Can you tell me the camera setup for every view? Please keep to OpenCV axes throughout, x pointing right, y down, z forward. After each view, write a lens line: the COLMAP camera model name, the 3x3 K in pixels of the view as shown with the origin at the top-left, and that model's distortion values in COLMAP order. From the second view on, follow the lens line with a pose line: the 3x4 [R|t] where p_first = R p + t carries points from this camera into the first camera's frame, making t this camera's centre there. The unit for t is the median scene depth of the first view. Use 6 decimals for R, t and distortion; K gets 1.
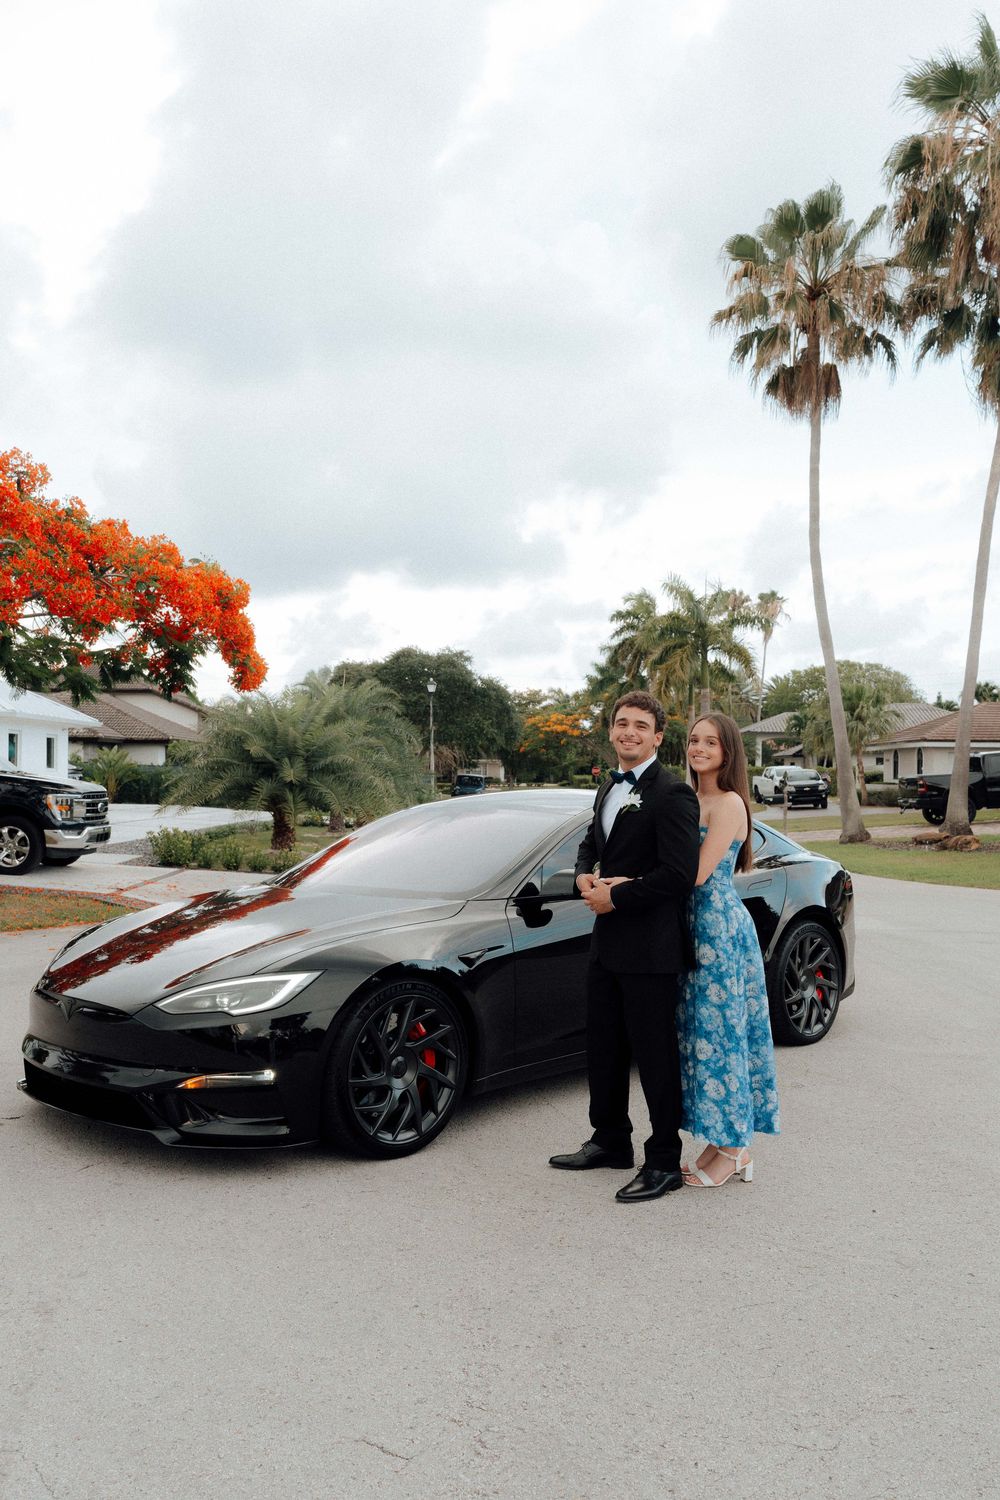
lens RADIAL K [[1286.5, 0, 501.3], [0, 1286.5, 808.3], [0, 0, 1]] dist [-0.008386, -0.003358]
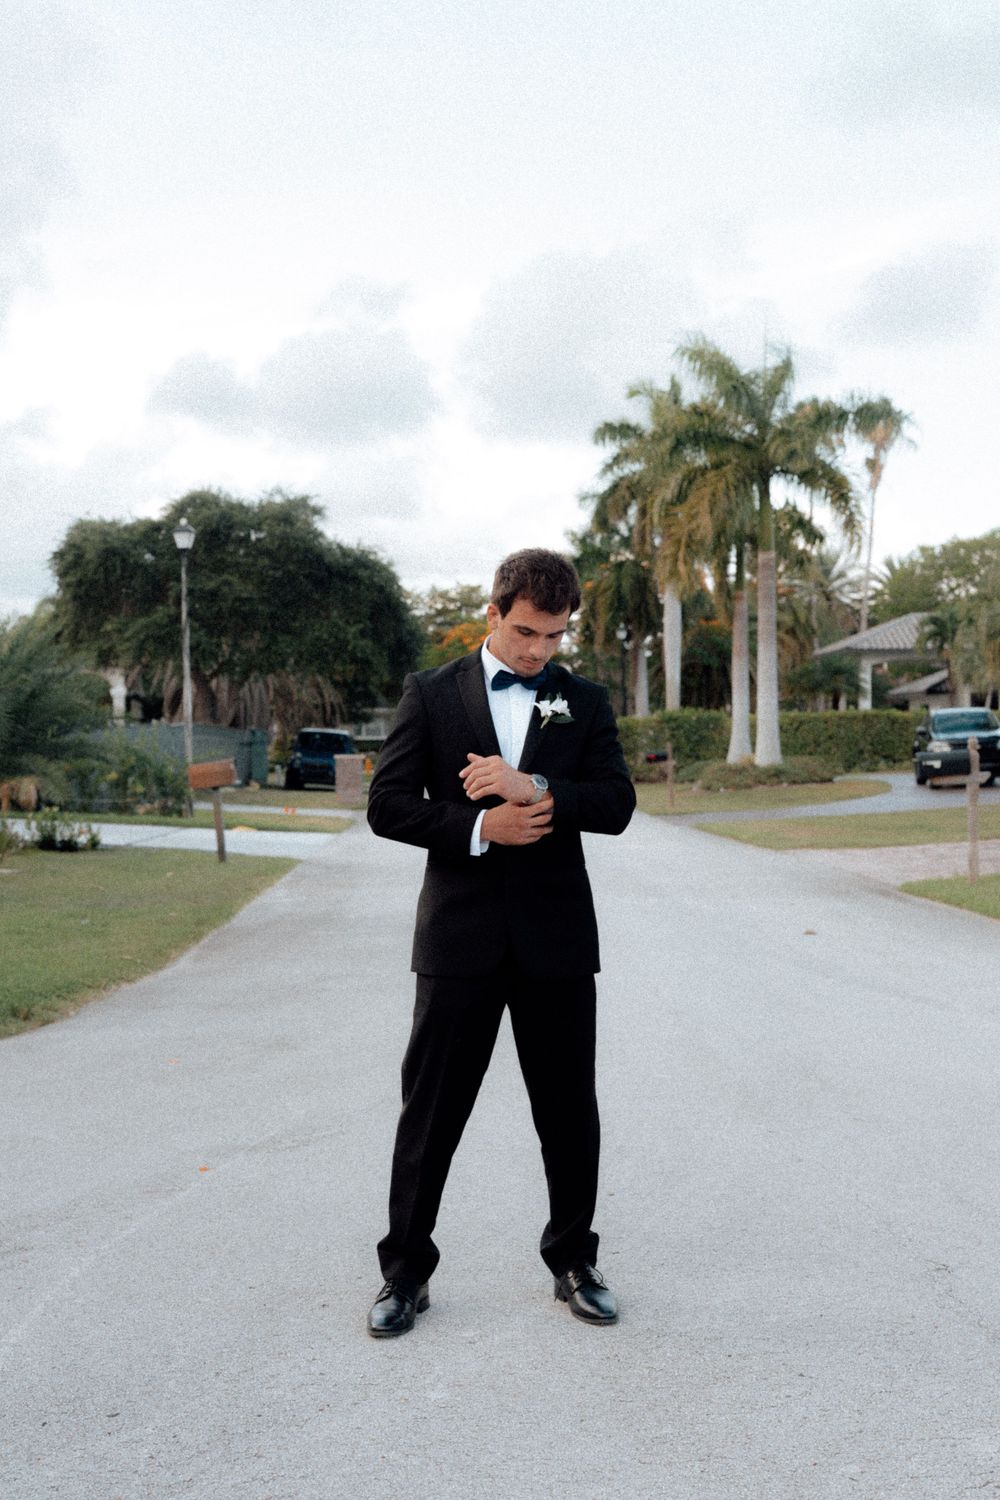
lens RADIAL K [[1936.5, 0, 500.0], [0, 1936.5, 750.0], [0, 0, 1]] dist [0.014257, 0.009325]
pose [[0.999788, -0.012608, 0.016302, 0.029670], [0.012951, 0.999693, -0.021127, -0.000293], [-0.016031, 0.021333, 0.999644, 0.175836]]
